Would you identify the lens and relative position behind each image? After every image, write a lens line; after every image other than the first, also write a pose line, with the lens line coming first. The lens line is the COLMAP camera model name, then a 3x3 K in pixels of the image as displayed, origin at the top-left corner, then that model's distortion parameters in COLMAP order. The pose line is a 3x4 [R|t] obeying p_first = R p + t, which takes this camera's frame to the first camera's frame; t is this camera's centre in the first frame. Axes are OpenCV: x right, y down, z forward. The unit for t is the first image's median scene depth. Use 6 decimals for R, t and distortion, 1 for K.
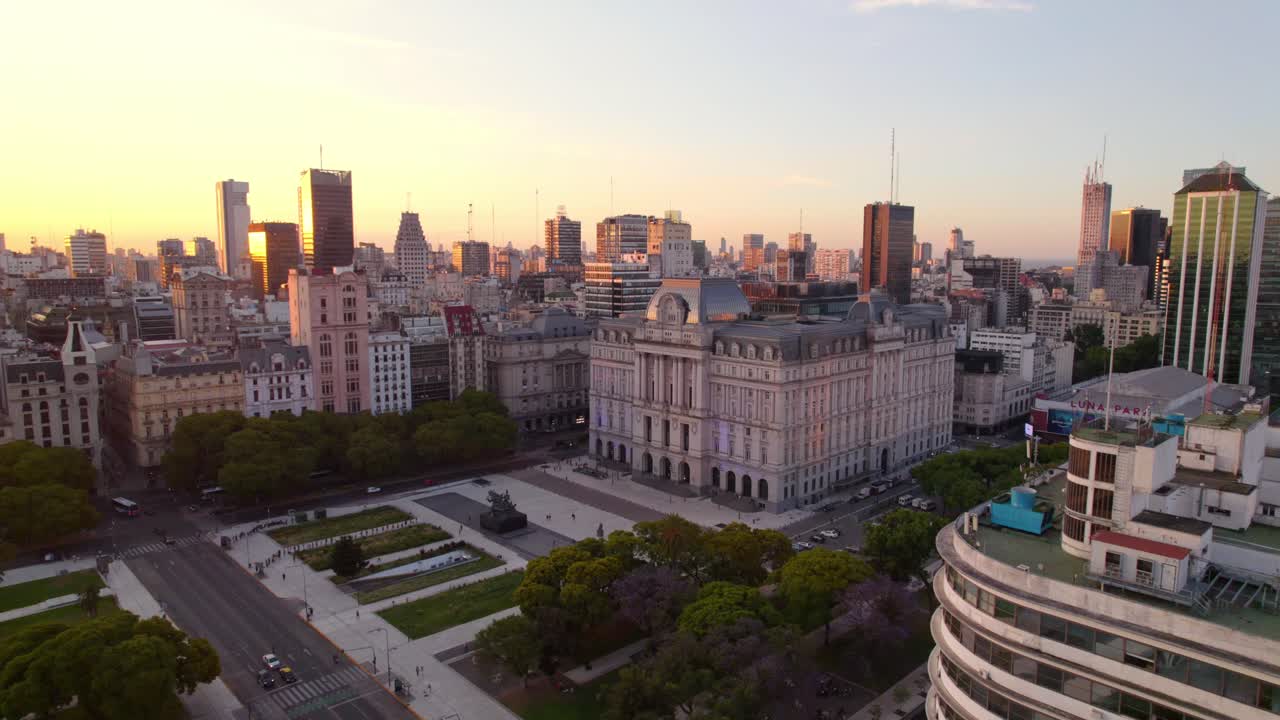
lens RADIAL K [[845.6, 0, 632.4], [0, 845.6, 382.4], [0, 0, 1]] dist [-0.066243, 0.050293]
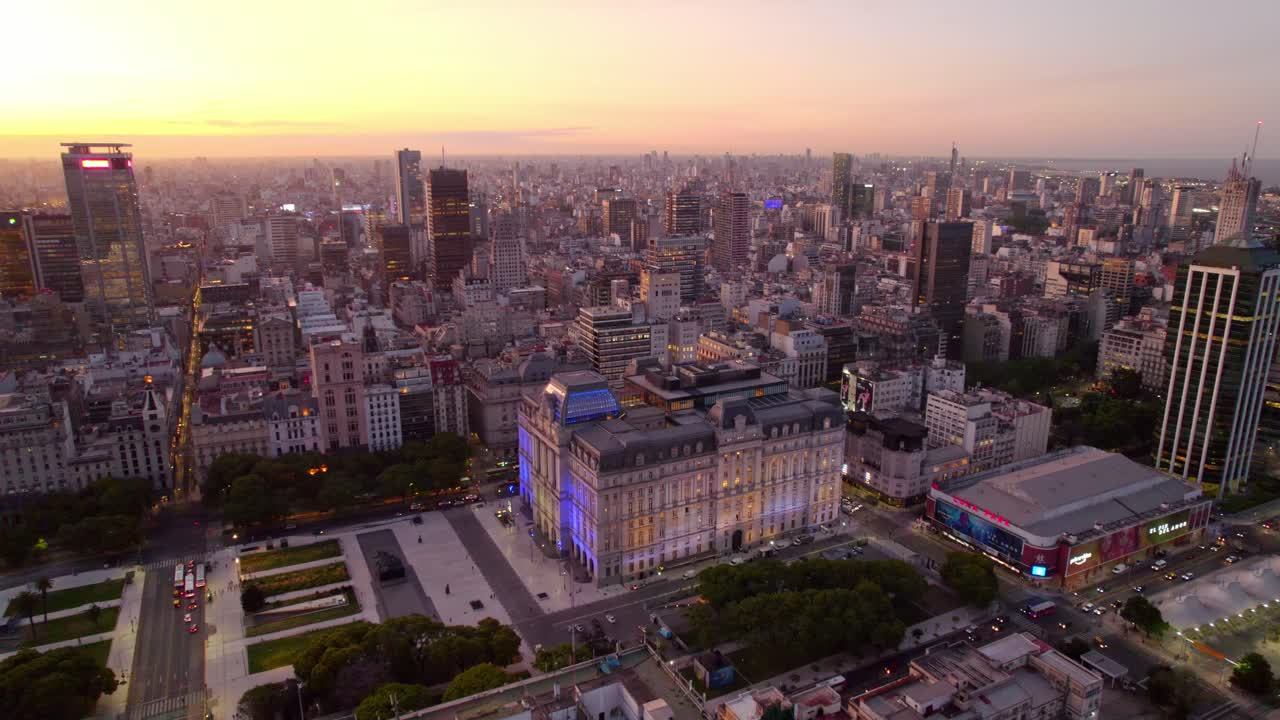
lens RADIAL K [[852.4, 0, 639.0], [0, 852.4, 380.3], [0, 0, 1]] dist [-0.049629, 0.000668]
pose [[0.954136, 0.078885, -0.288792, 0.480232], [-0.038885, 0.989143, 0.141719, -0.278142], [0.296836, -0.123989, 0.946845, -0.116164]]
